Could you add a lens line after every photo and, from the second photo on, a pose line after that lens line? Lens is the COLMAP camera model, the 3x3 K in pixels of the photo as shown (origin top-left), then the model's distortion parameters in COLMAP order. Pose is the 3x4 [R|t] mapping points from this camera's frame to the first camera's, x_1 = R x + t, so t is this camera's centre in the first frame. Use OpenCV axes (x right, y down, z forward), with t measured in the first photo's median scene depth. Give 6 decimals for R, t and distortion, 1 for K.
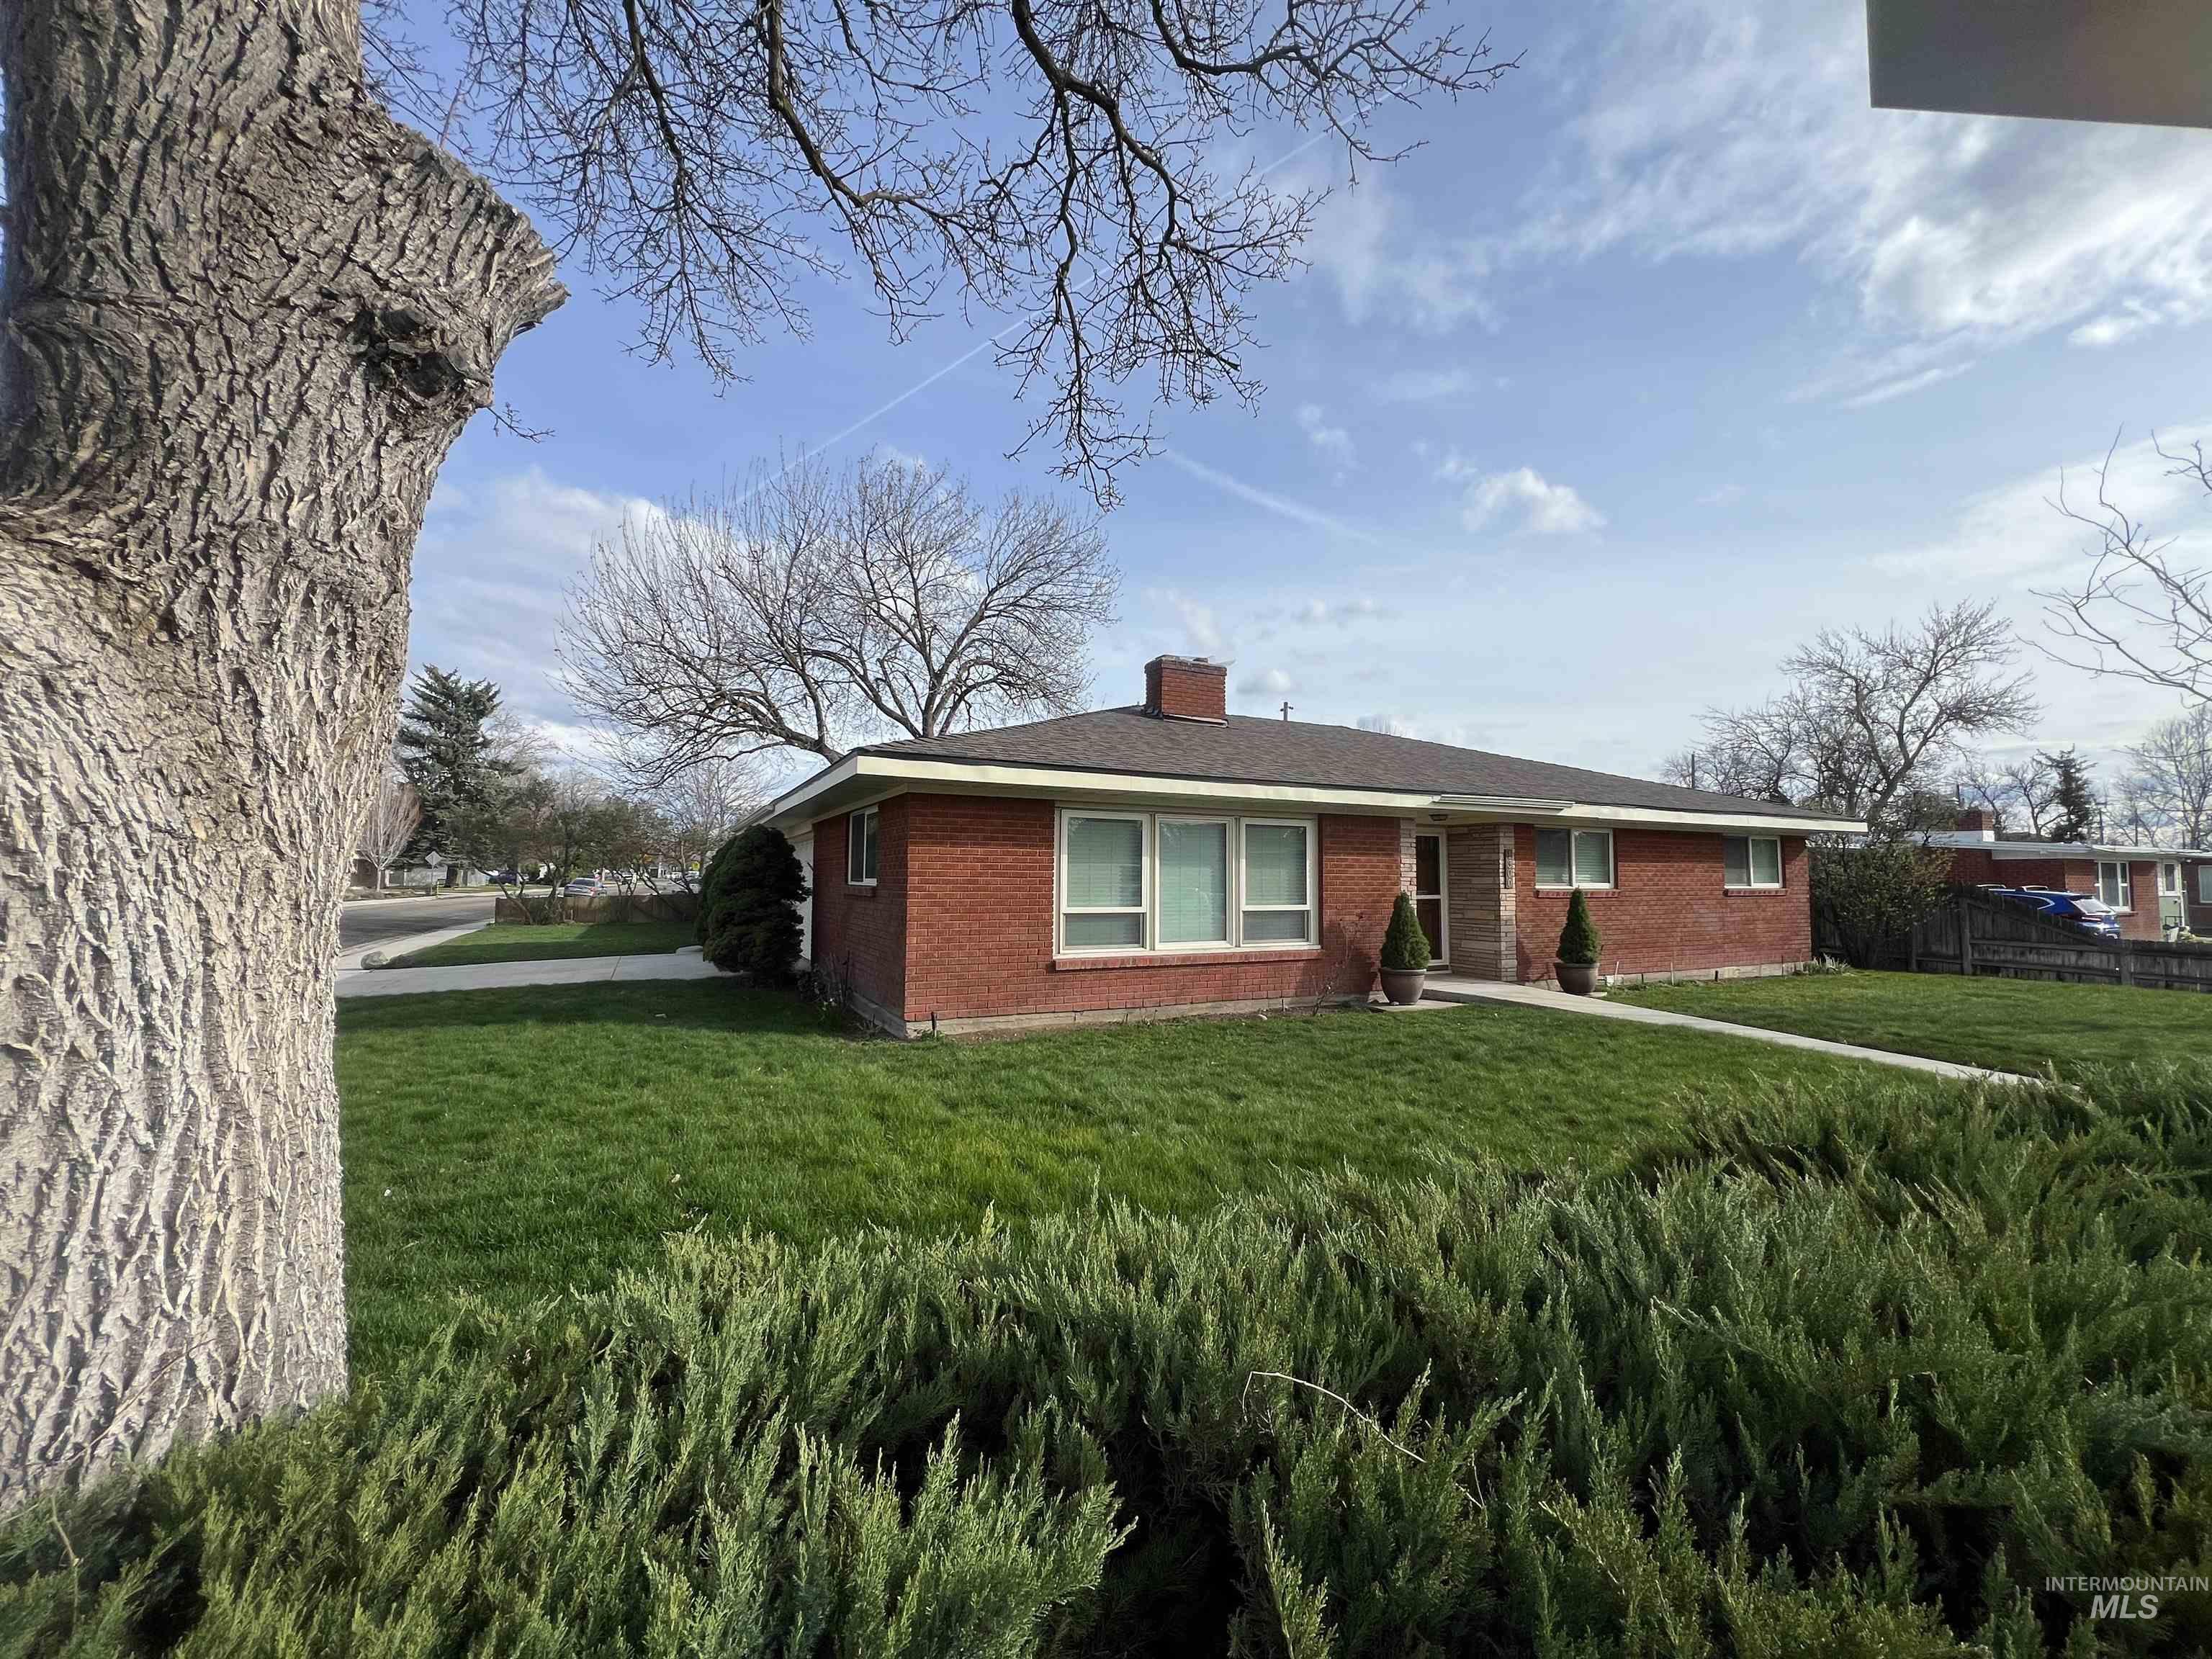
lens RADIAL K [[889.2, 0, 1113.1], [0, 889.2, 820.3], [0, 0, 1]] dist [0.000028, 0.001118]
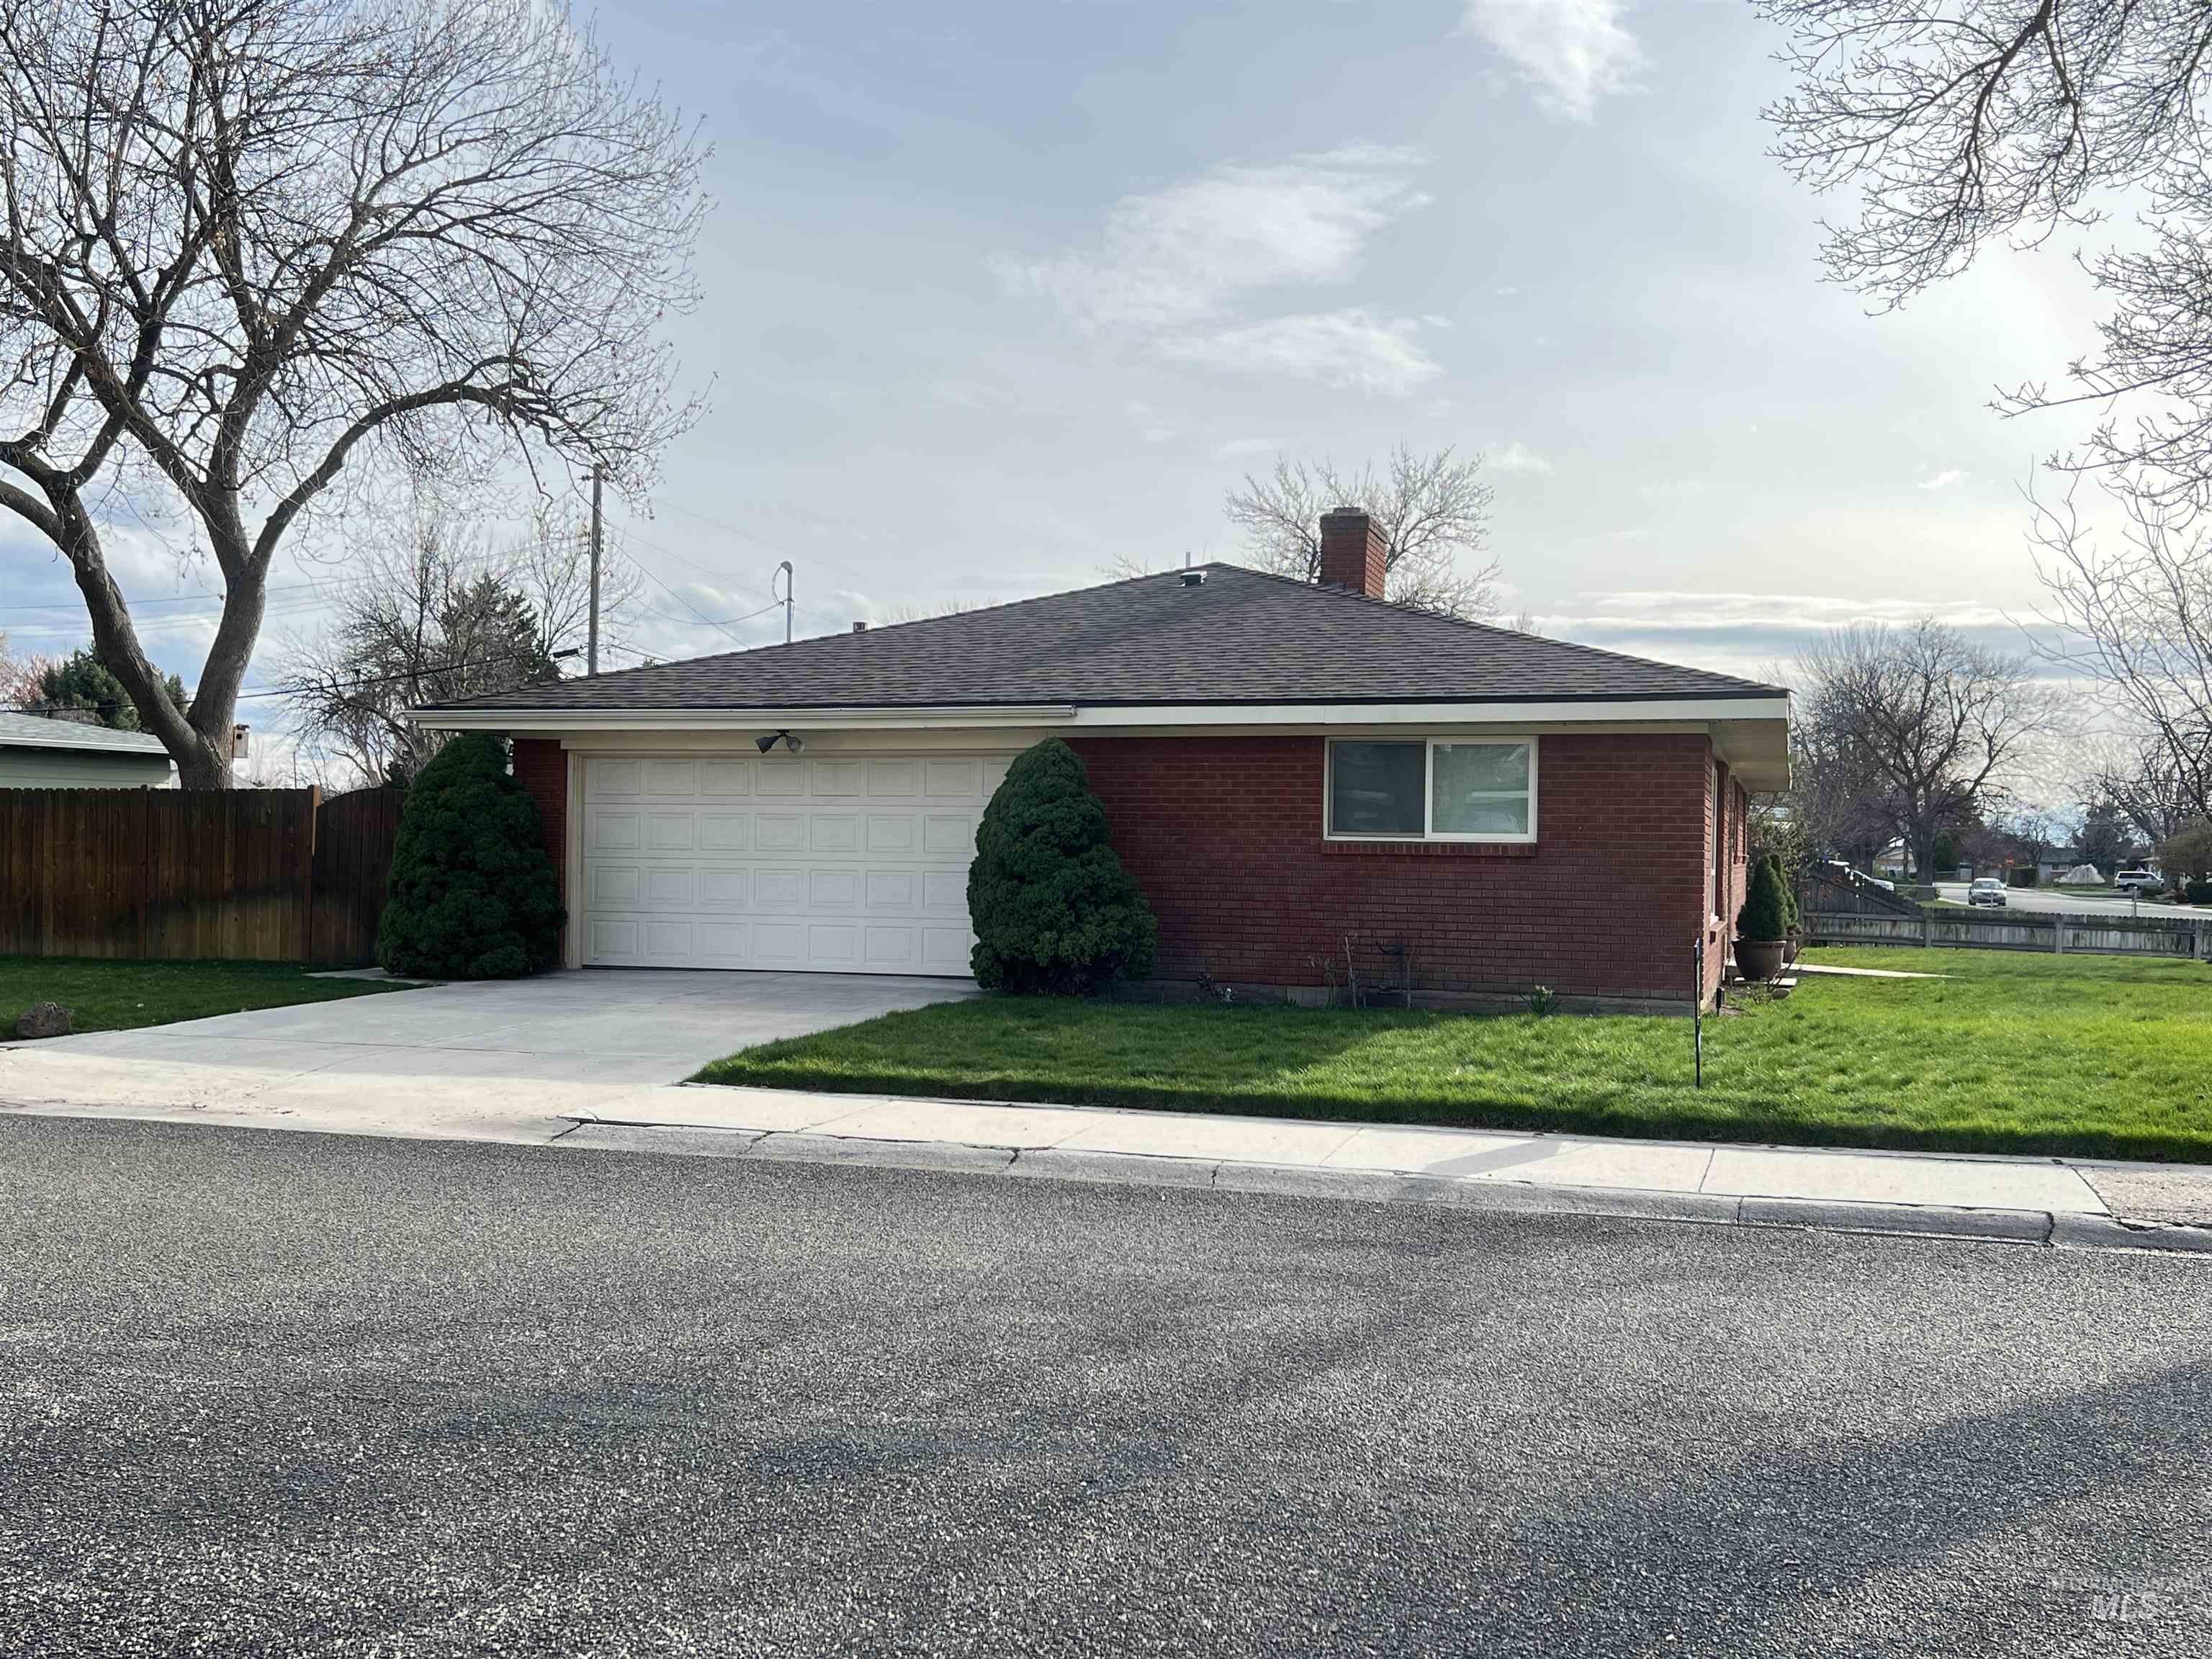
lens RADIAL K [[2133.4, 0, 1090.4], [0, 2133.4, 835.1], [0, 0, 1]] dist [0.020523, 0.000000]
pose [[0.708323, 0.011160, 0.705800, -1.196747], [-0.055738, 0.997637, 0.040163, 0.008652], [-0.703685, -0.067788, 0.707271, -0.033260]]
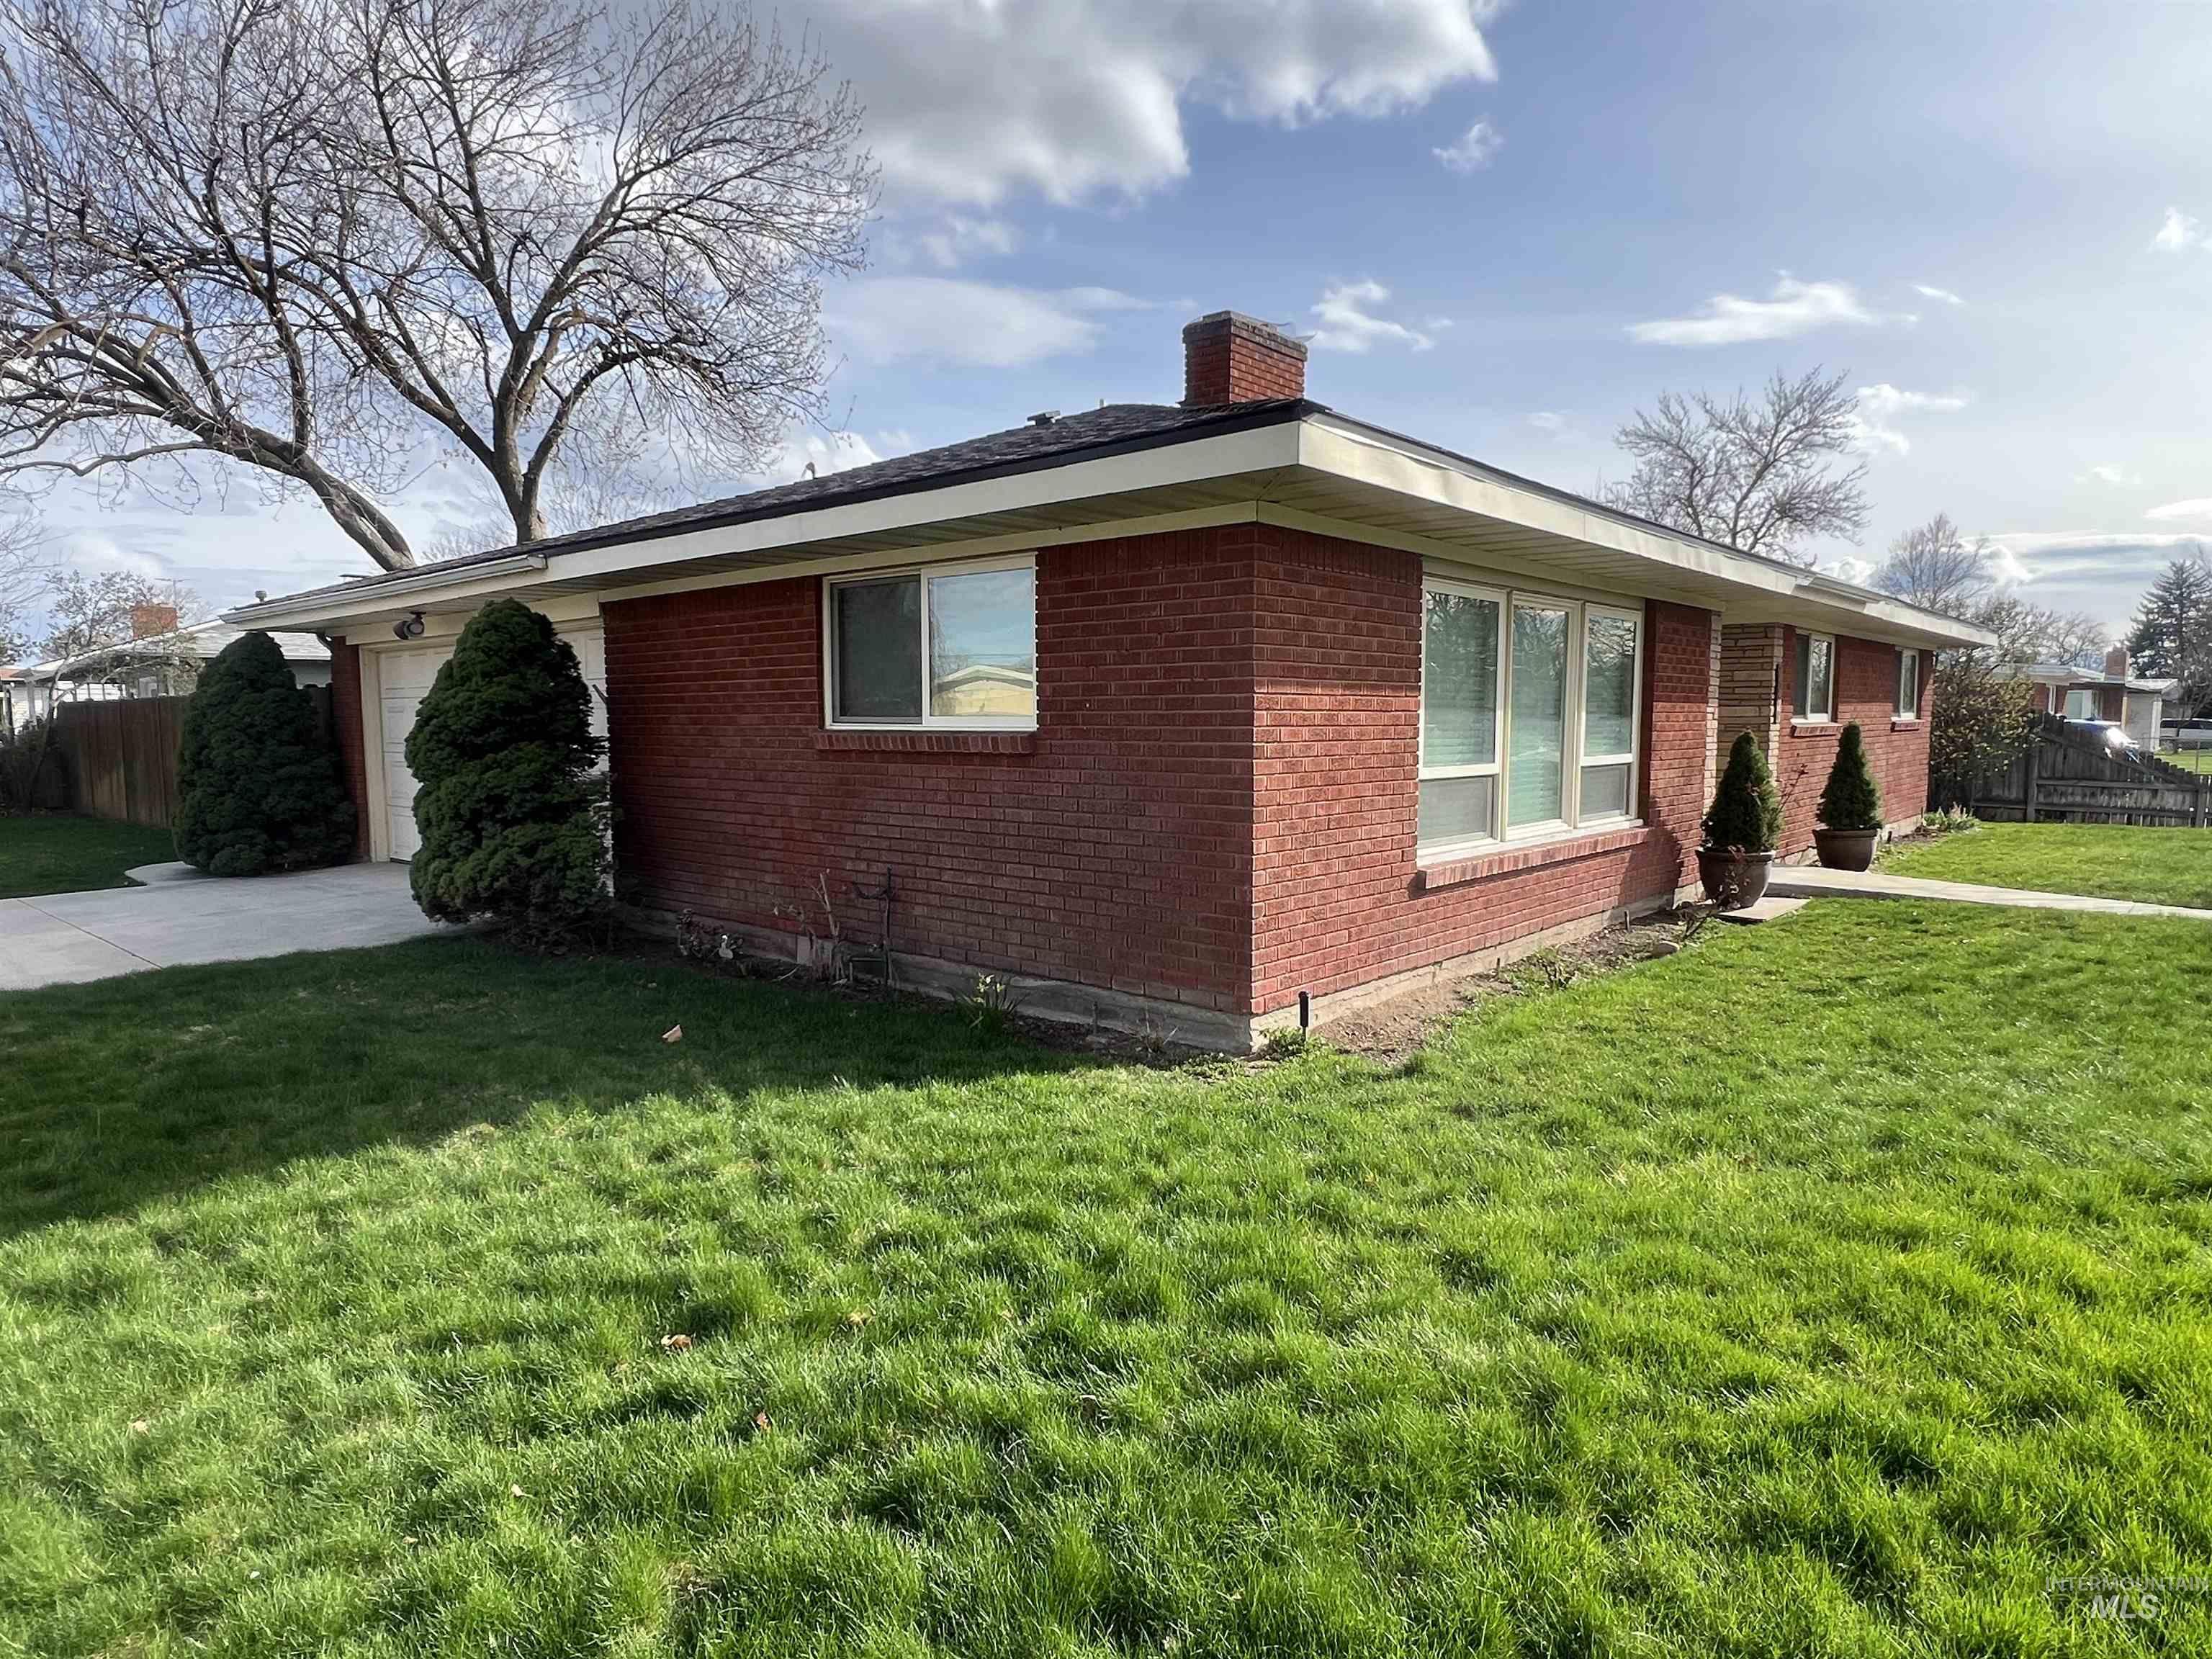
lens RADIAL K [[1301.4, 0, 1107.6], [0, 1301.4, 820.2], [0, 0, 1]] dist [-0.002383, -0.000528]
pose [[0.929506, -0.038971, 0.366742, -0.304819], [-0.014153, 0.989900, 0.141060, 0.014551], [-0.368536, -0.136306, 0.919566, 0.221622]]
